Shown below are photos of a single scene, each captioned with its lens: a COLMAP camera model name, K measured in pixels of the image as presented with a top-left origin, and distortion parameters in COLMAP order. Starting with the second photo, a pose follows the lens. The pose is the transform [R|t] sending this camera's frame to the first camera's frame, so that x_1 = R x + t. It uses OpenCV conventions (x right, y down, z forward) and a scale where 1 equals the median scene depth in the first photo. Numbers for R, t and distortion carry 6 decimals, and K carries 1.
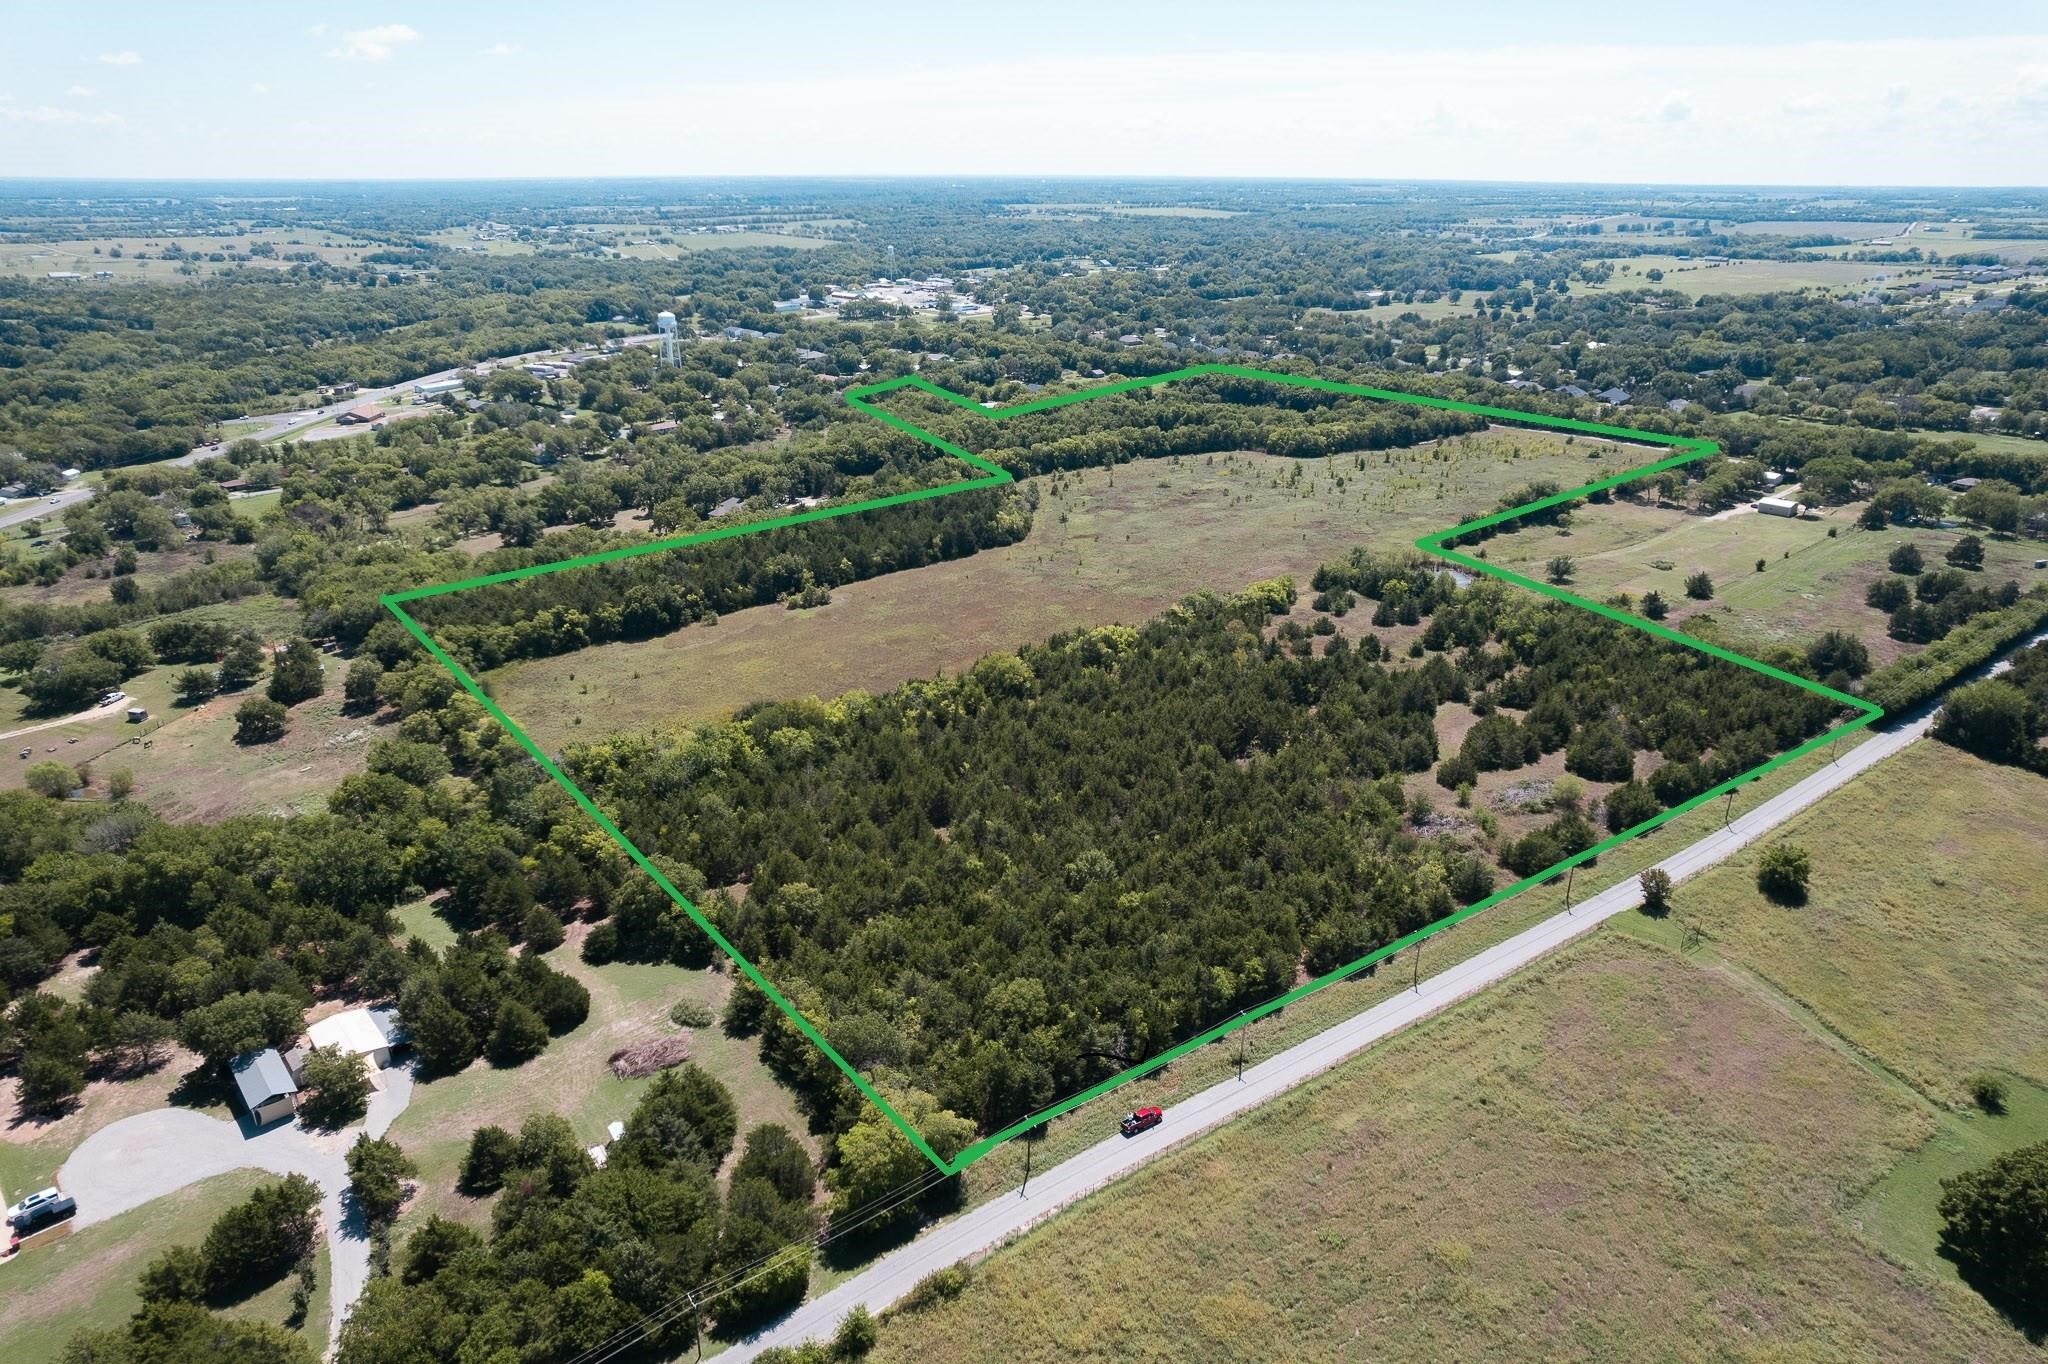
lens RADIAL K [[1297.0, 0, 1024.0], [0, 1297.0, 682.0], [0, 0, 1]] dist [-0.092693, 0.082278]
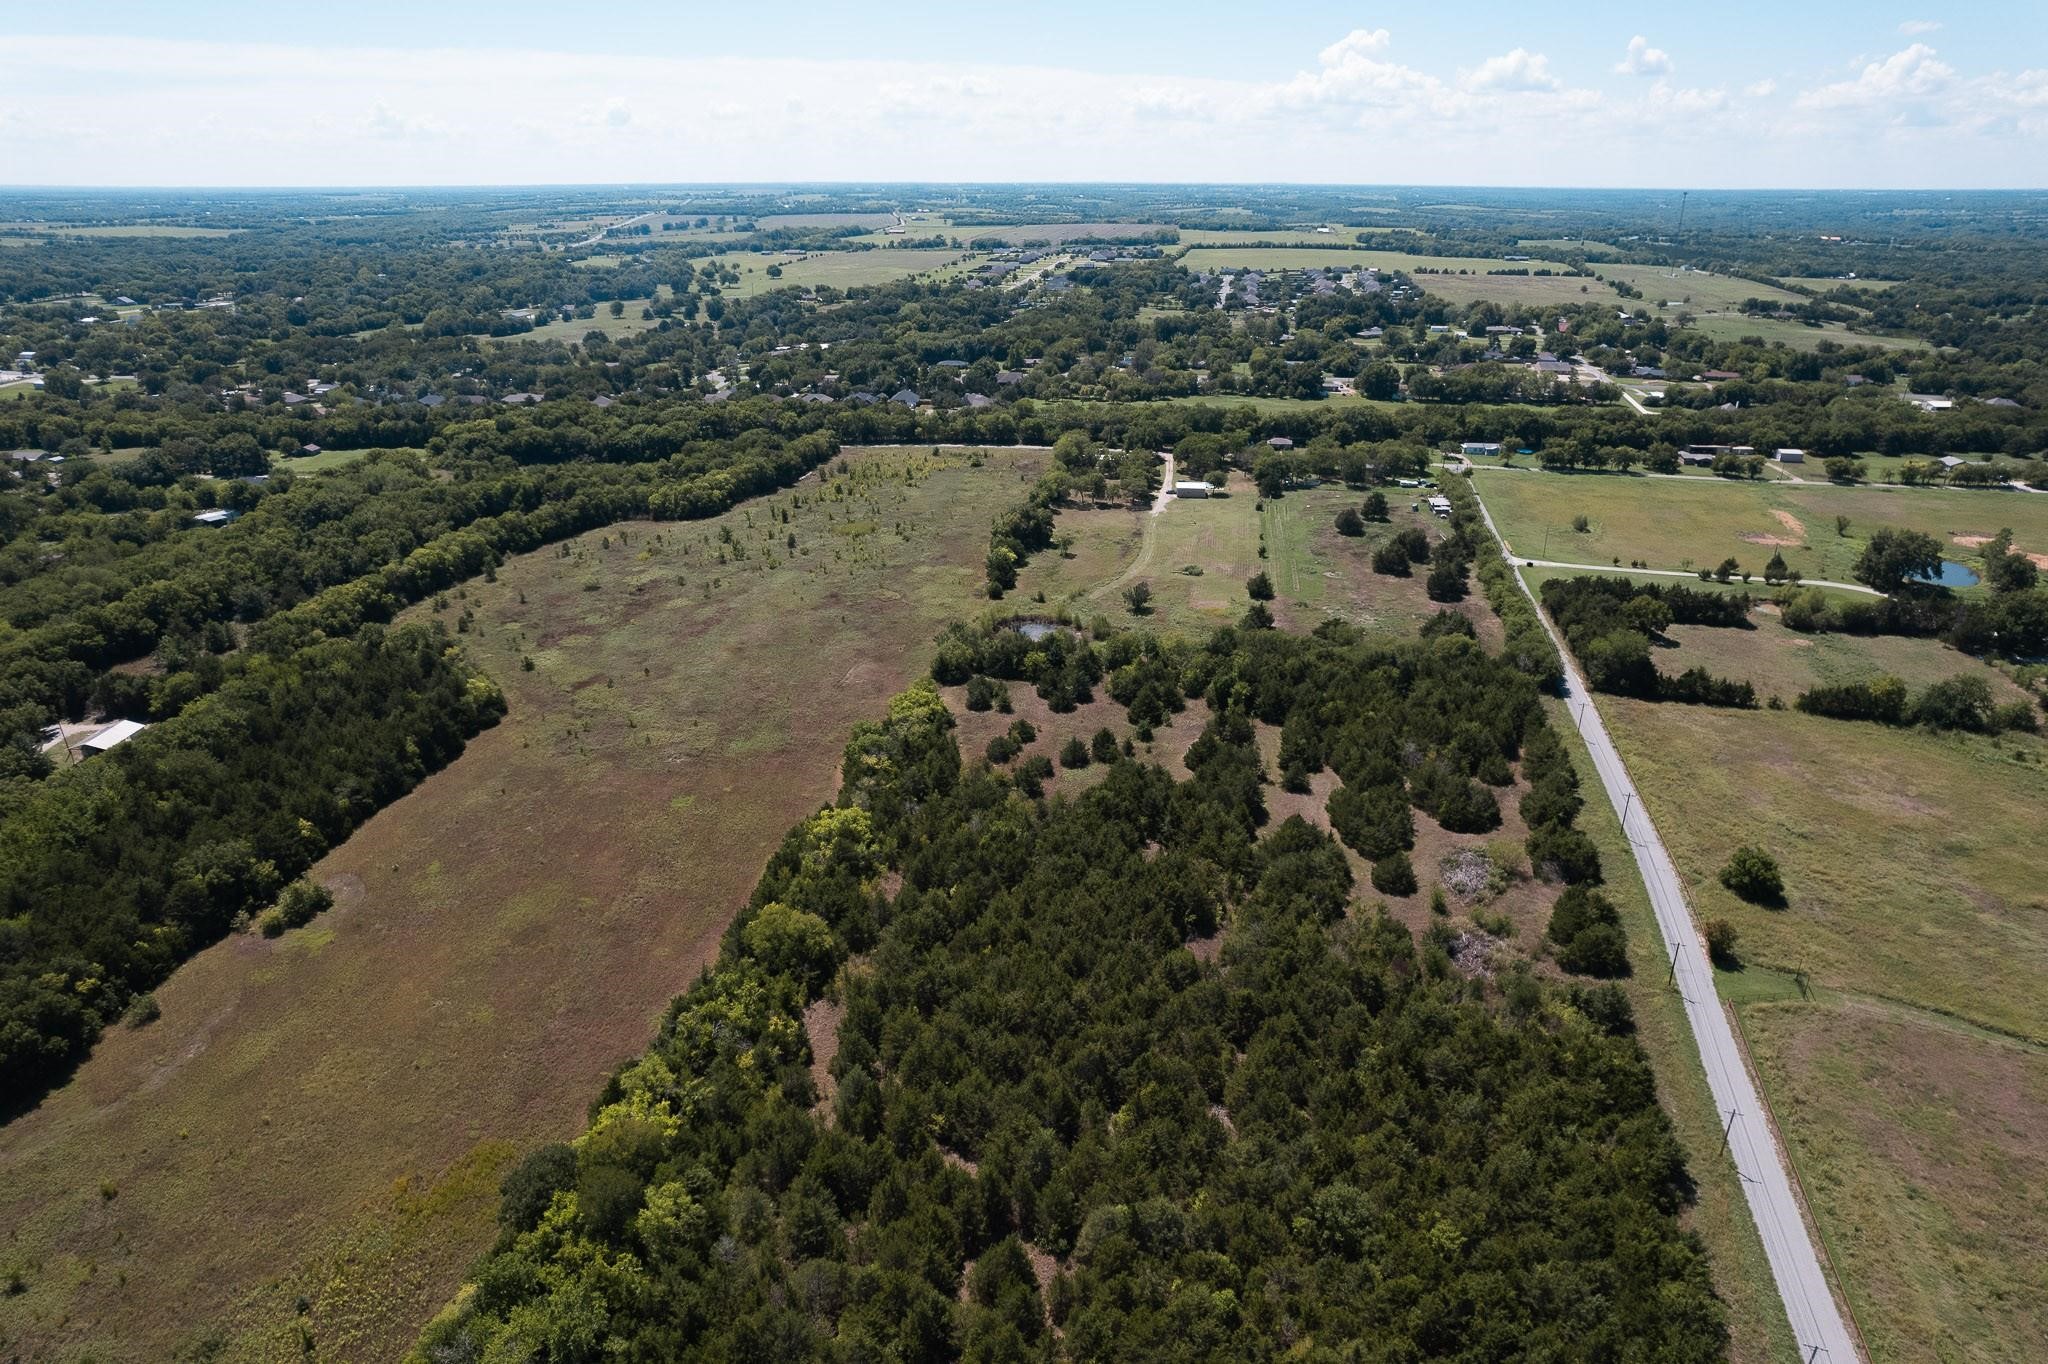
lens RADIAL K [[1297.0, 0, 1024.0], [0, 1297.0, 682.0], [0, 0, 1]] dist [-0.092693, 0.082278]
pose [[0.753497, -0.242106, 0.611250, -0.216341], [0.243452, 0.966384, 0.082661, -0.116025], [-0.610715, 0.086525, 0.787109, 0.281707]]
